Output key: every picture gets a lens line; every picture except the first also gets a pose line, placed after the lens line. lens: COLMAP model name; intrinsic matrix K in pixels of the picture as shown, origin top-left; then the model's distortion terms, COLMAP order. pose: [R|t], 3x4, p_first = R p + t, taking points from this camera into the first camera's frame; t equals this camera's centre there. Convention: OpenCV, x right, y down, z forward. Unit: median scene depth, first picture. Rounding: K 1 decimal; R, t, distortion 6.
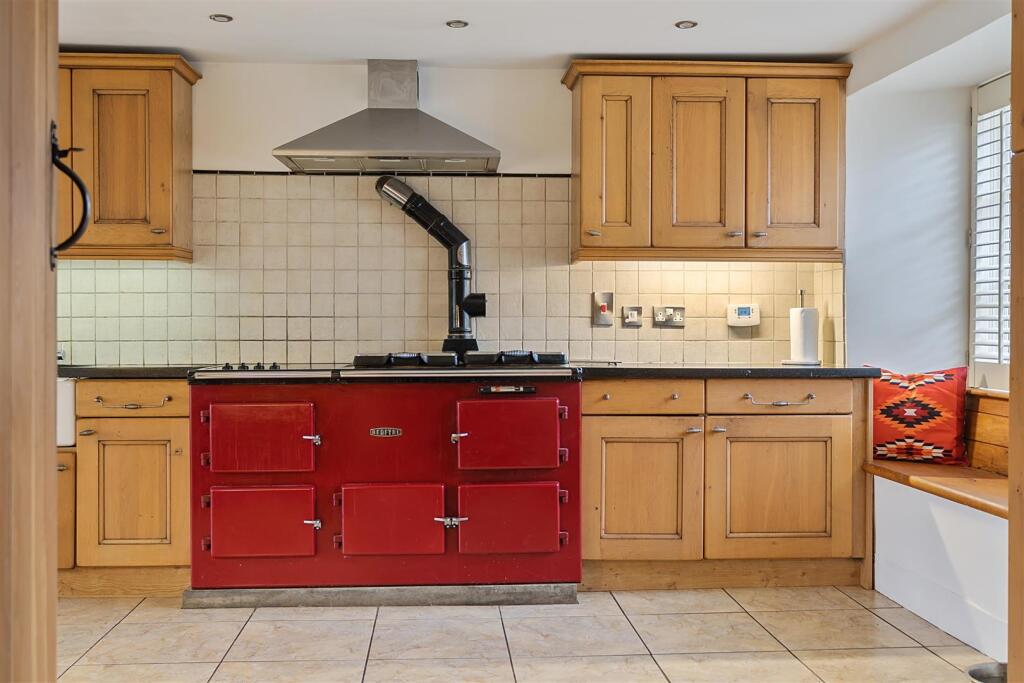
lens RADIAL K [[1023.6, 0, 508.1], [0, 1023.6, 340.6], [0, 0, 1]] dist [-0.000170, 0.000000]
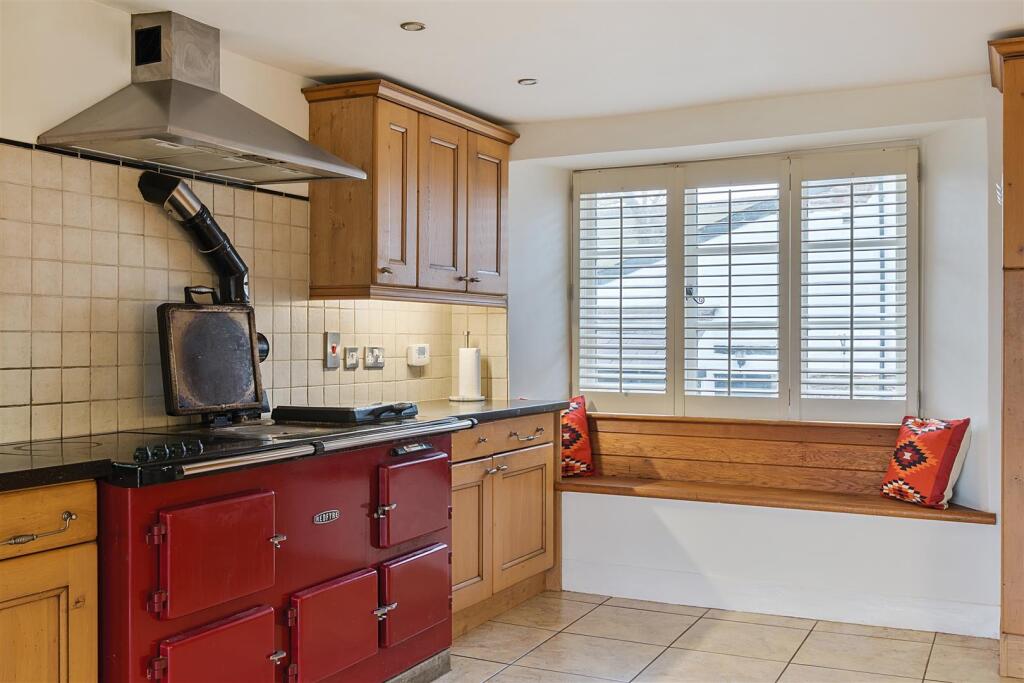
lens RADIAL K [[1023.6, 0, 510.7], [0, 1023.6, 341.8], [0, 0, 1]] dist [-0.000170, 0.000000]
pose [[0.506148, -0.003299, 0.862440, -0.640388], [0.011108, 0.999935, -0.002694, -0.036054], [-0.862375, 0.010944, 0.506152, 0.427088]]
